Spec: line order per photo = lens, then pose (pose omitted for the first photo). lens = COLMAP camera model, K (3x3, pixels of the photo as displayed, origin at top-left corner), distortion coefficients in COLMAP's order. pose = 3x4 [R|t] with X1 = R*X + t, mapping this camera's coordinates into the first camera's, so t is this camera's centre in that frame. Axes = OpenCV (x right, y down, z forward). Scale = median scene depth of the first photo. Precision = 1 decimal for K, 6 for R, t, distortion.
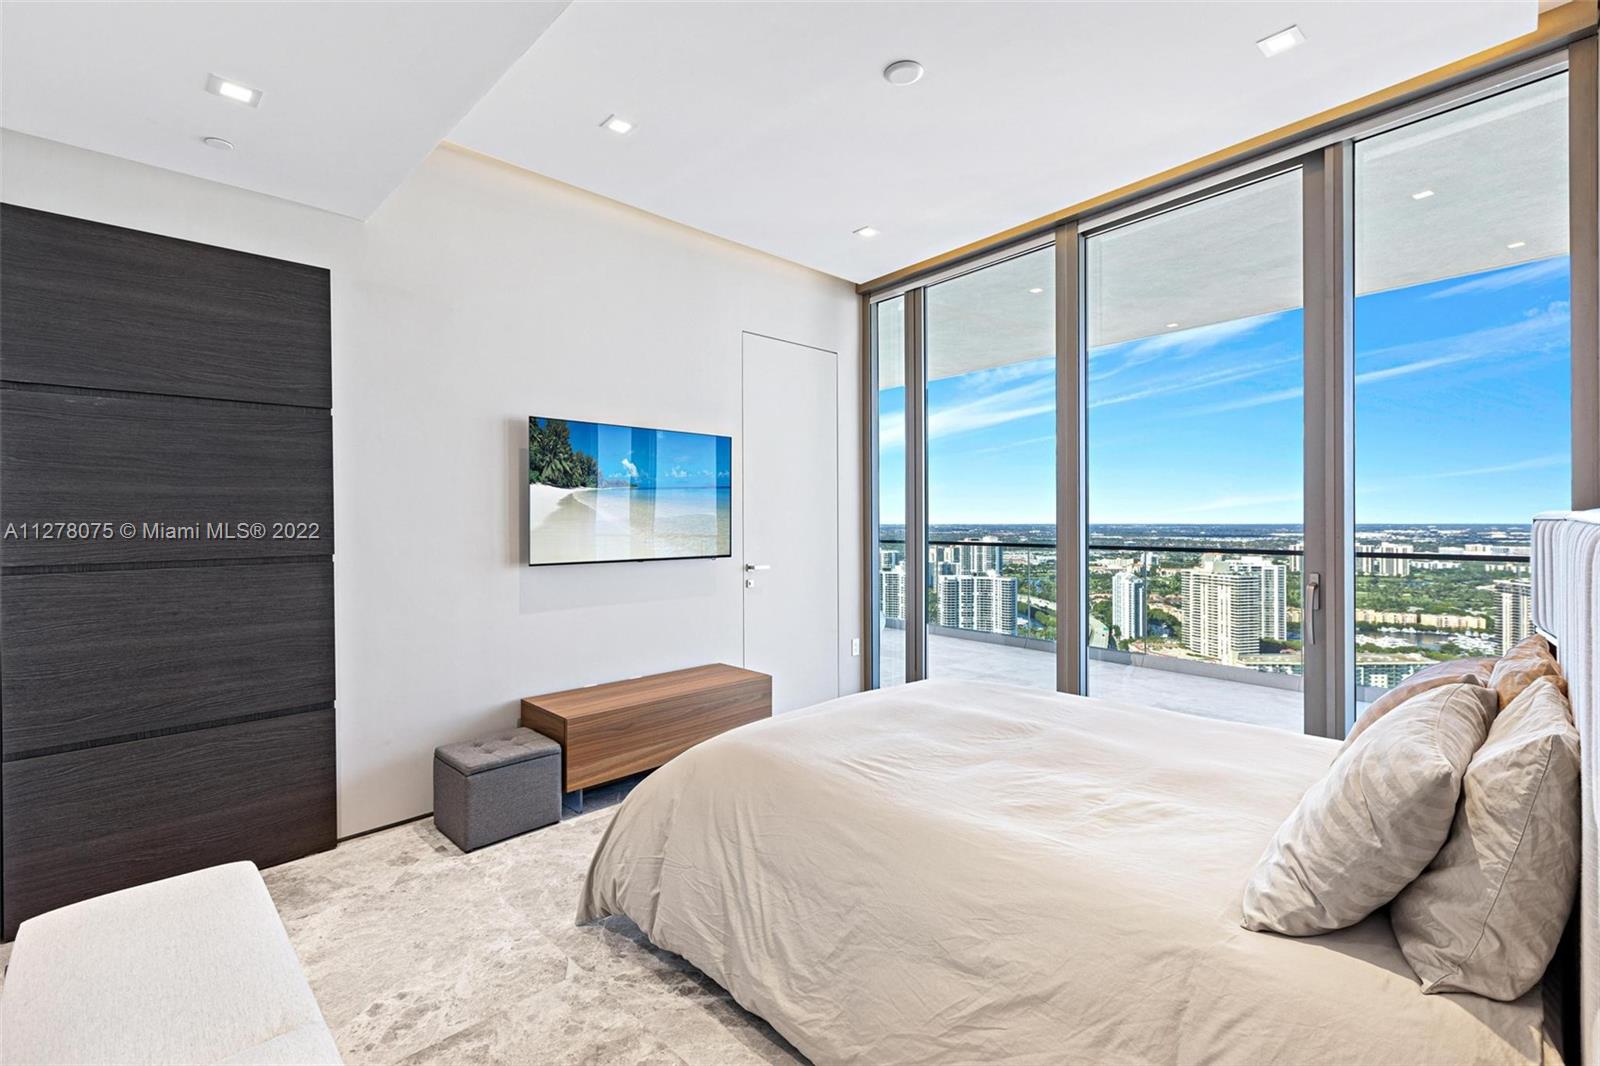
lens RADIAL K [[729.0, 0, 788.3], [0, 729.0, 521.9], [0, 0, 1]] dist [0.001187, -0.000347]
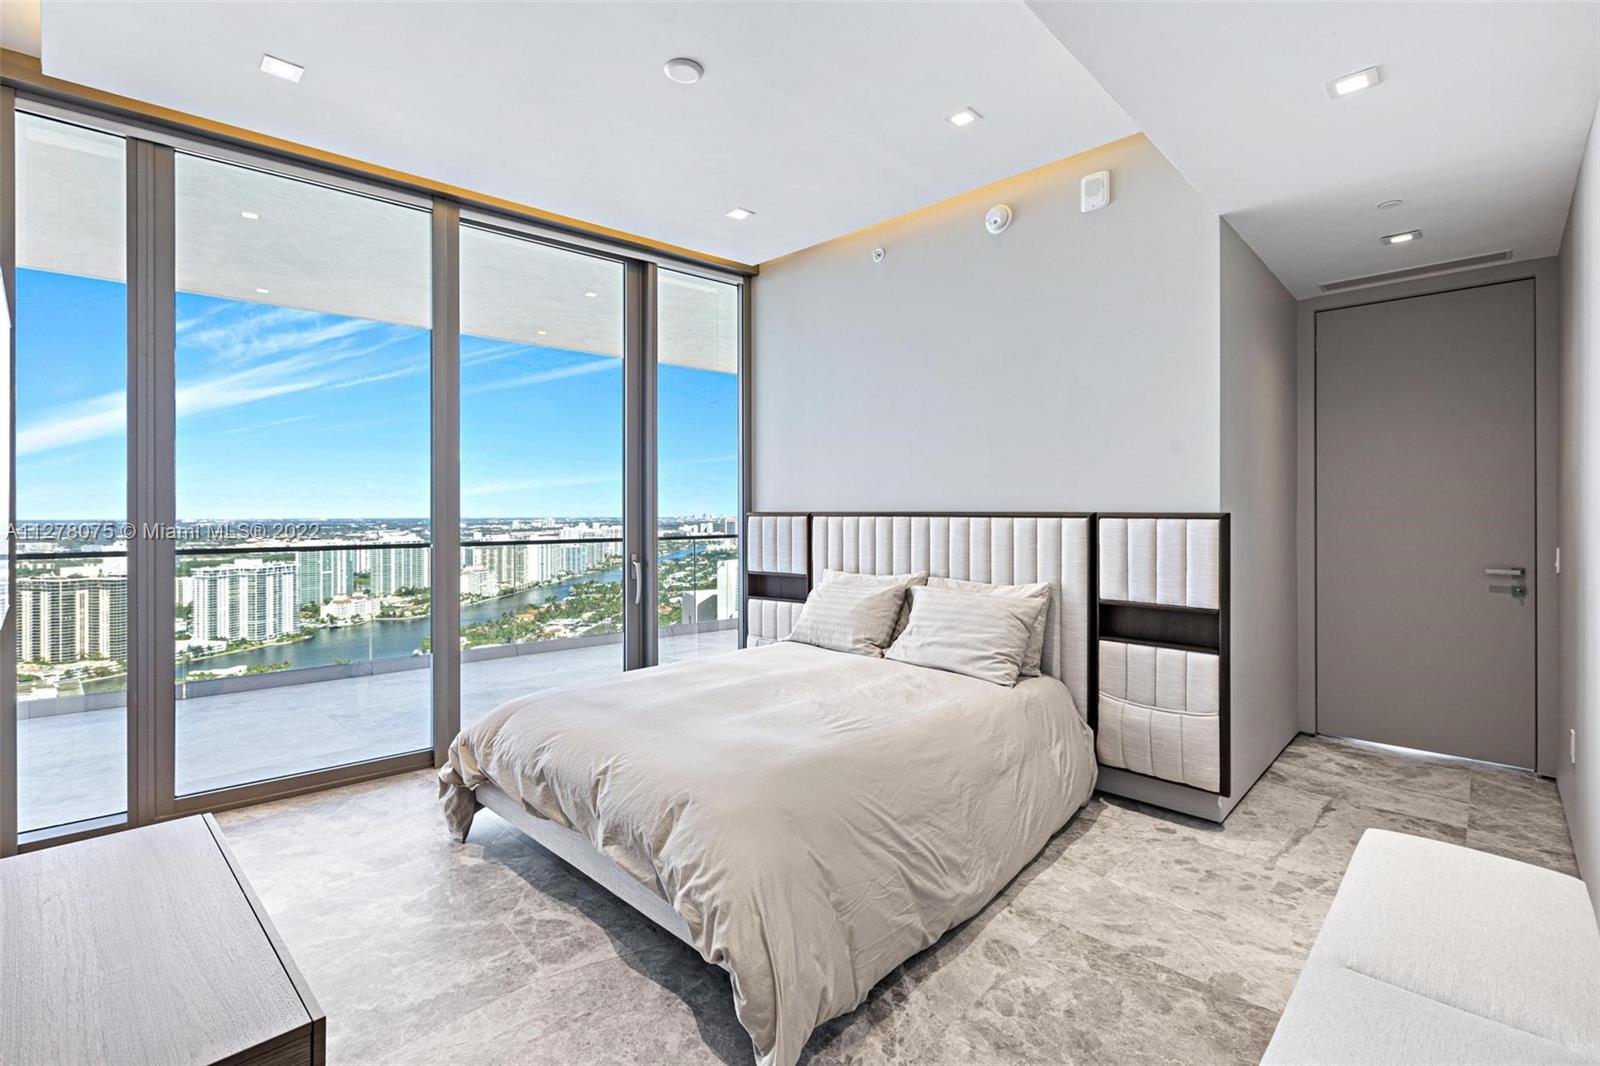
lens RADIAL K [[721.9, 0, 798.4], [0, 721.9, 507.2], [0, 0, 1]] dist [-0.000439, 0.000115]
pose [[-0.043390, 0.011165, 0.998996, -1.053593], [0.003276, 0.999934, -0.011034, -0.005133], [-0.999053, 0.002794, -0.043423, 1.115566]]
